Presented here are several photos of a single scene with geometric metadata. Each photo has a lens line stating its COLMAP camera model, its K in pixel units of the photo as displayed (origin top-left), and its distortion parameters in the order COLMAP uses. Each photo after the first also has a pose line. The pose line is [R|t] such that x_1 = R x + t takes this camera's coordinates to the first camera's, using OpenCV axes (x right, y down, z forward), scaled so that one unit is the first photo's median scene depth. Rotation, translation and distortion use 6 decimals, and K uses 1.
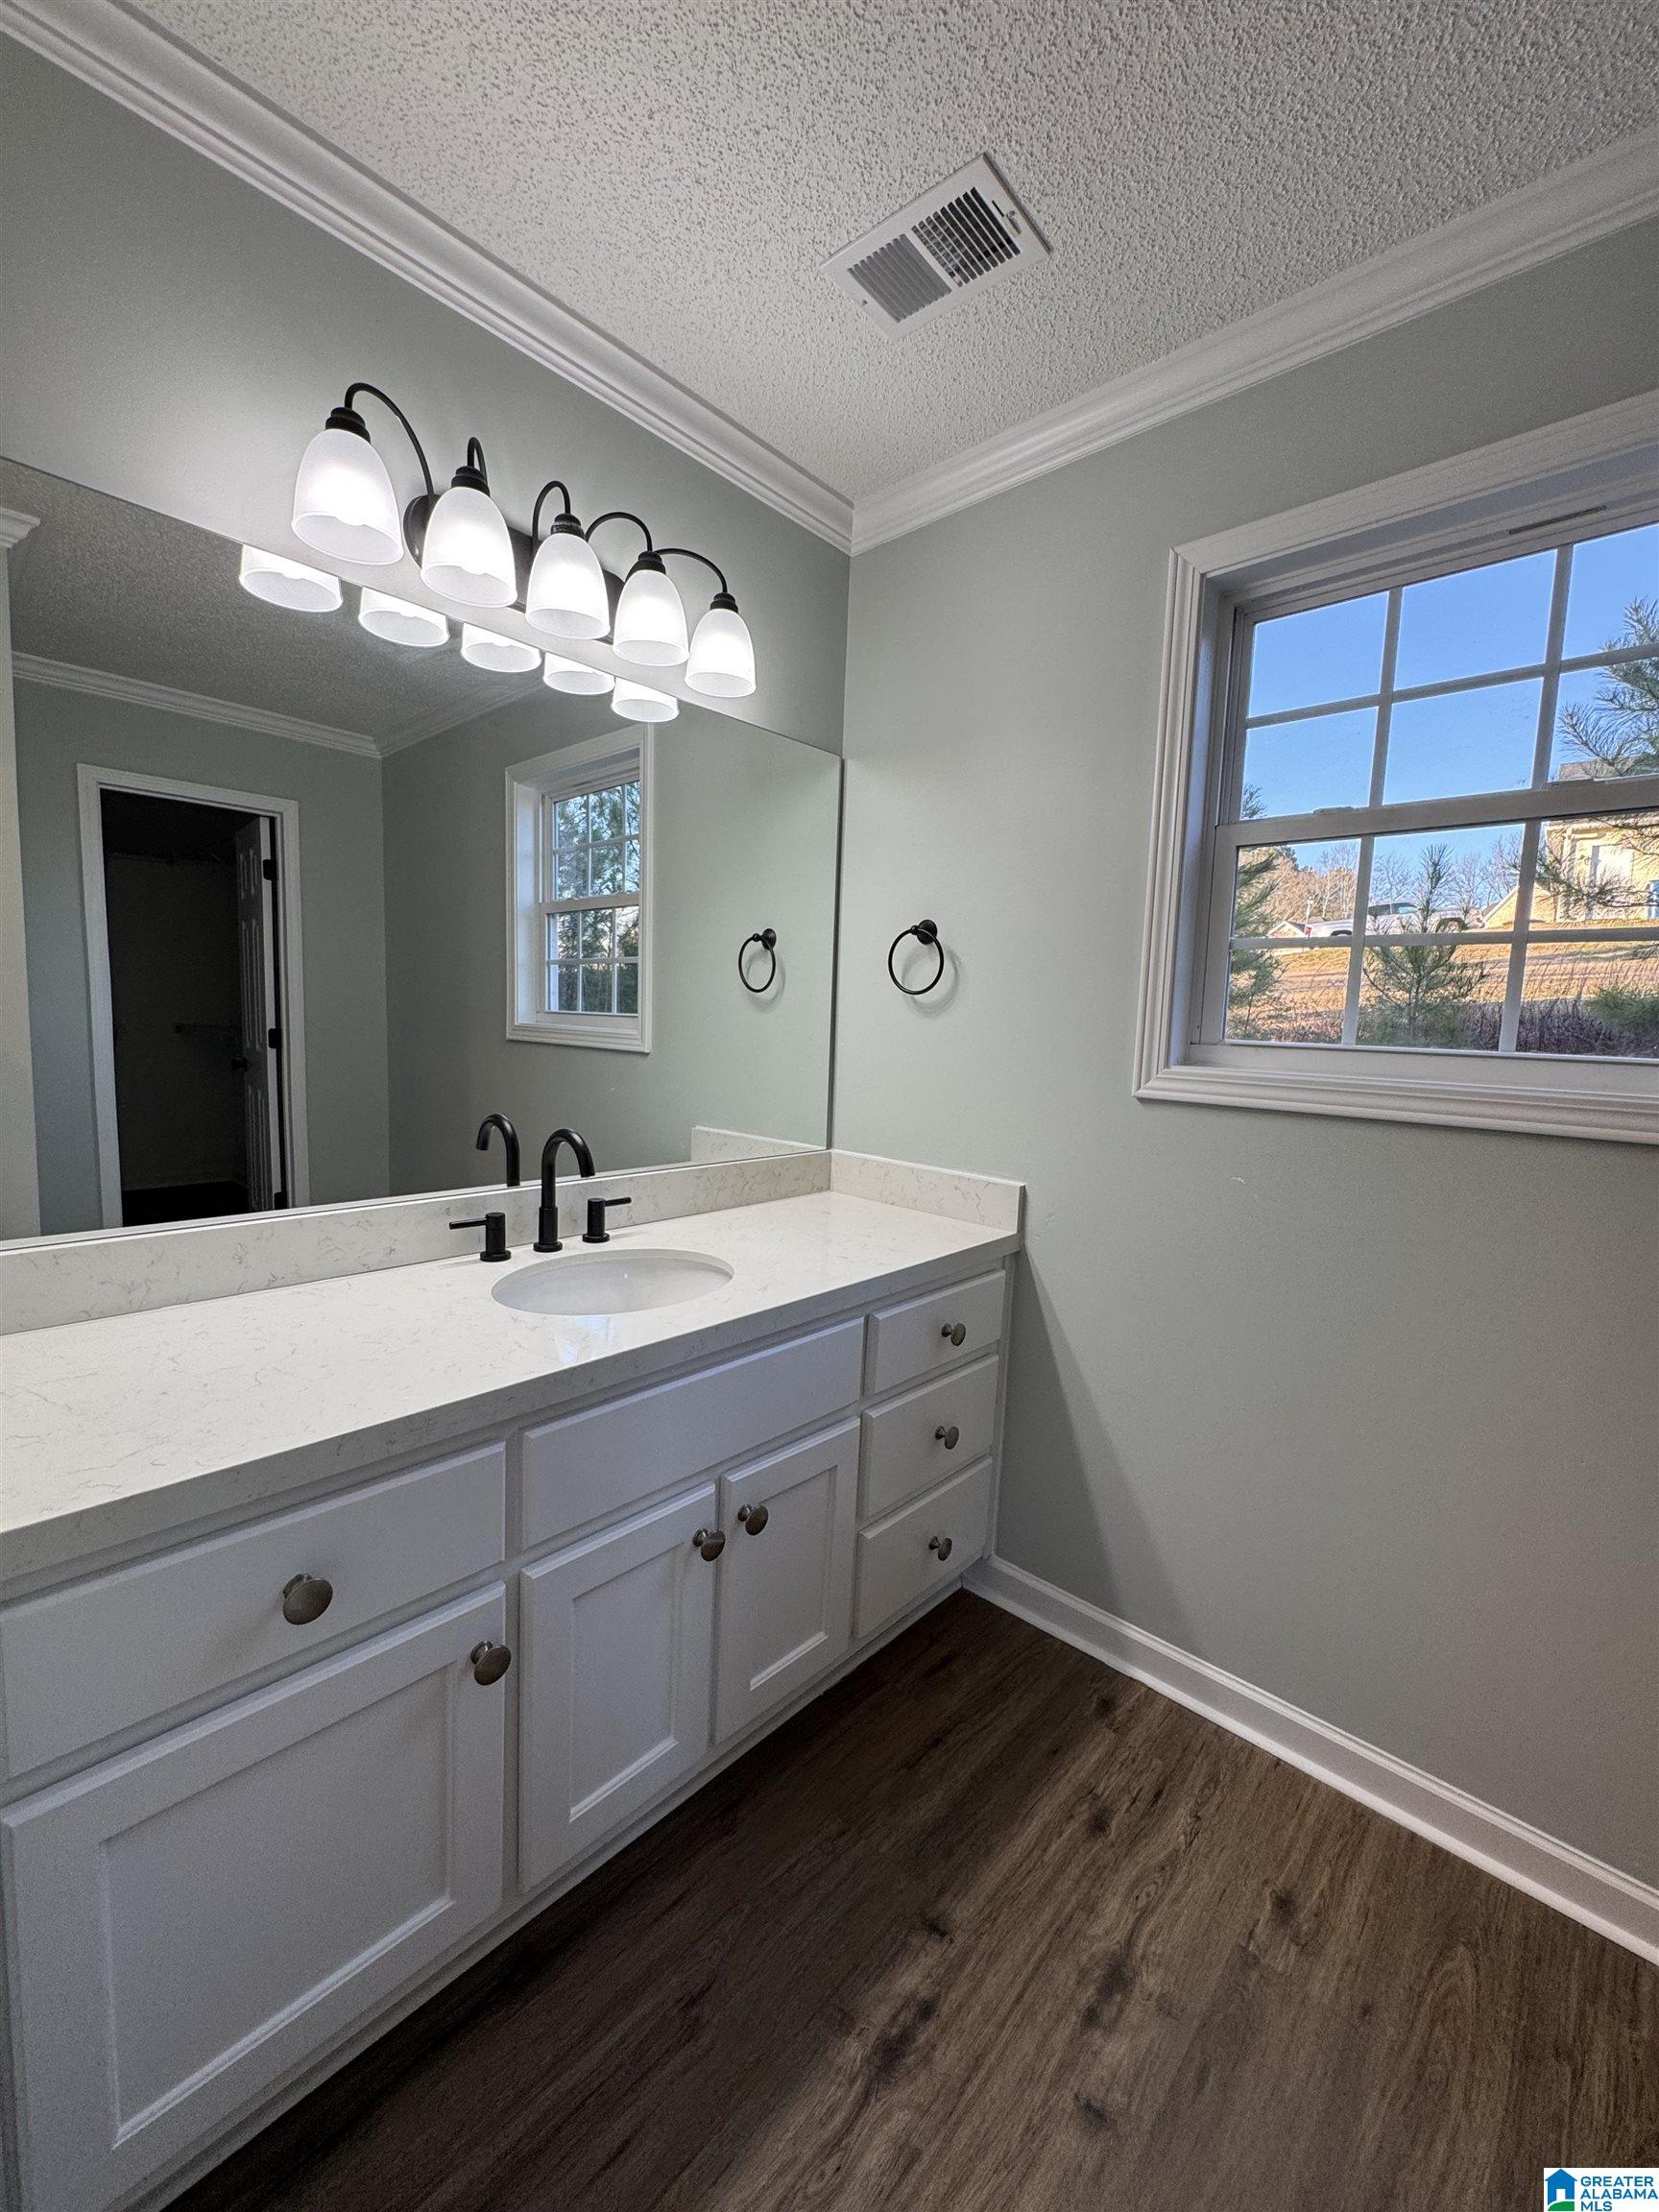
lens RADIAL K [[905.7, 0, 808.2], [0, 905.7, 1104.8], [0, 0, 1]] dist [-0.001750, 0.000435]
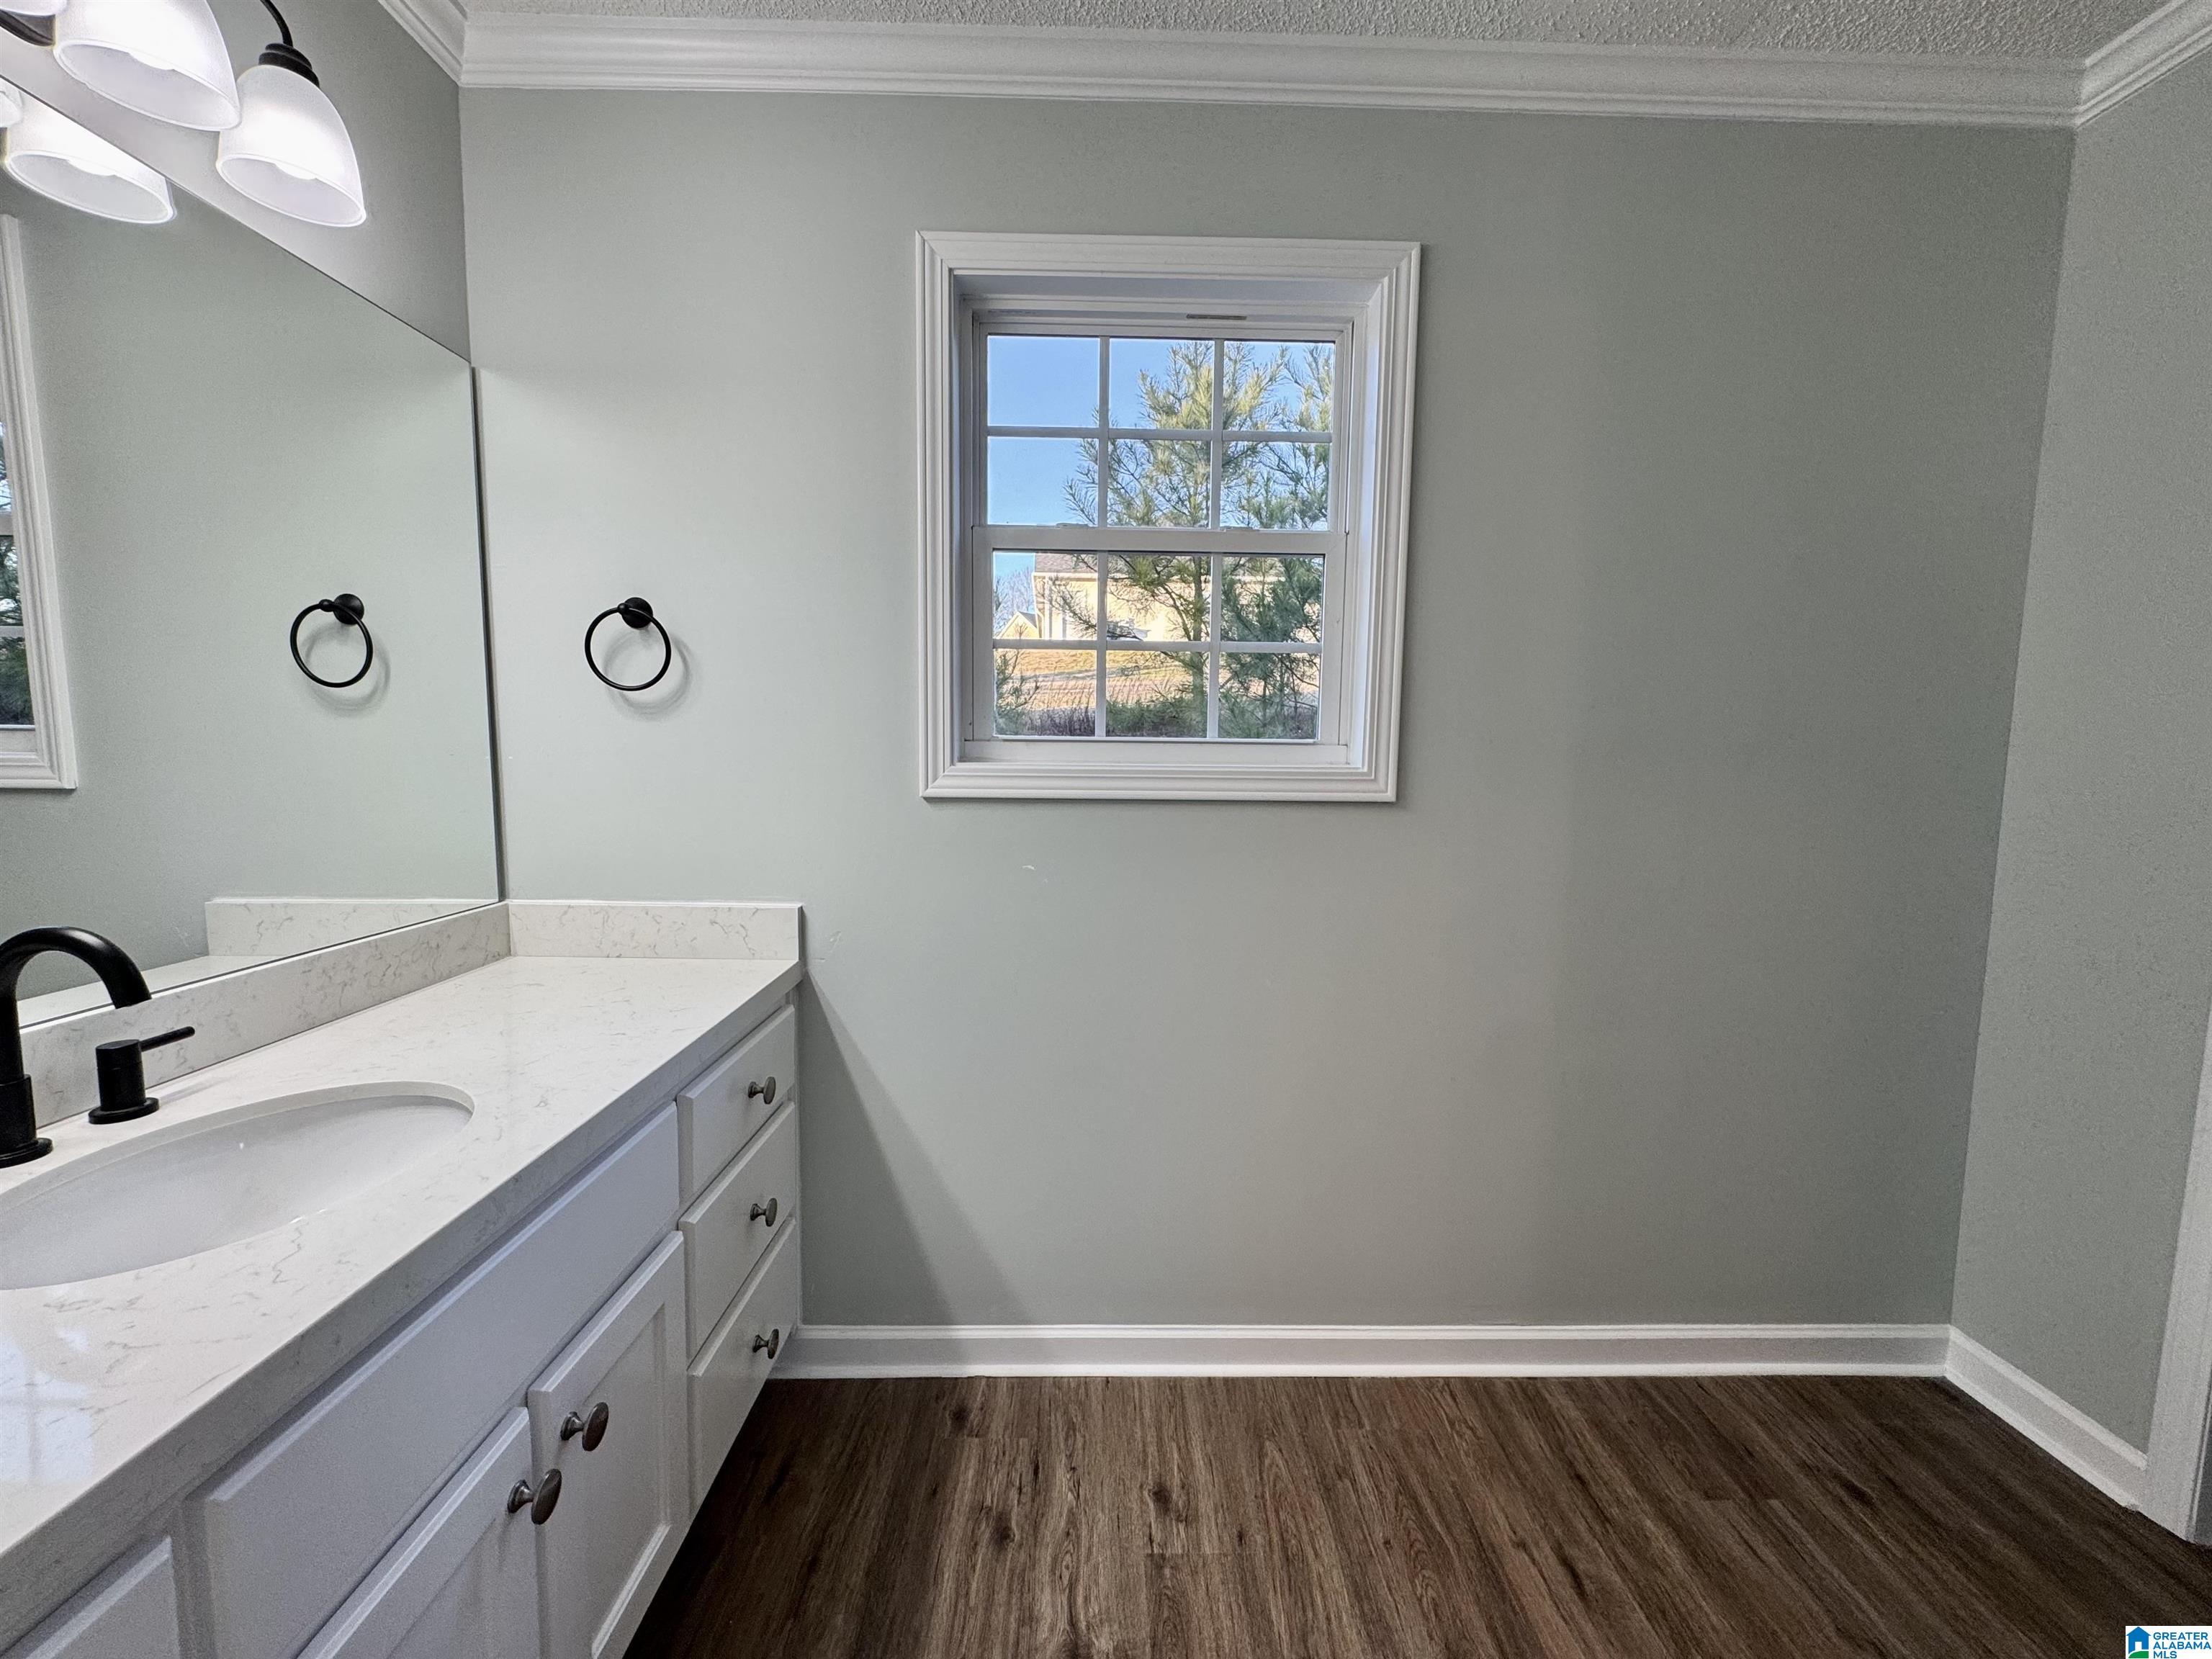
lens RADIAL K [[905.7, 0, 1106.0], [0, 905.7, 829.5], [0, 0, 1]] dist [-0.001750, 0.000435]
pose [[0.709581, -0.092562, 0.698517, -0.183603], [0.084167, 0.995371, 0.046398, -0.002445], [-0.699579, 0.025869, 0.714087, 0.170013]]
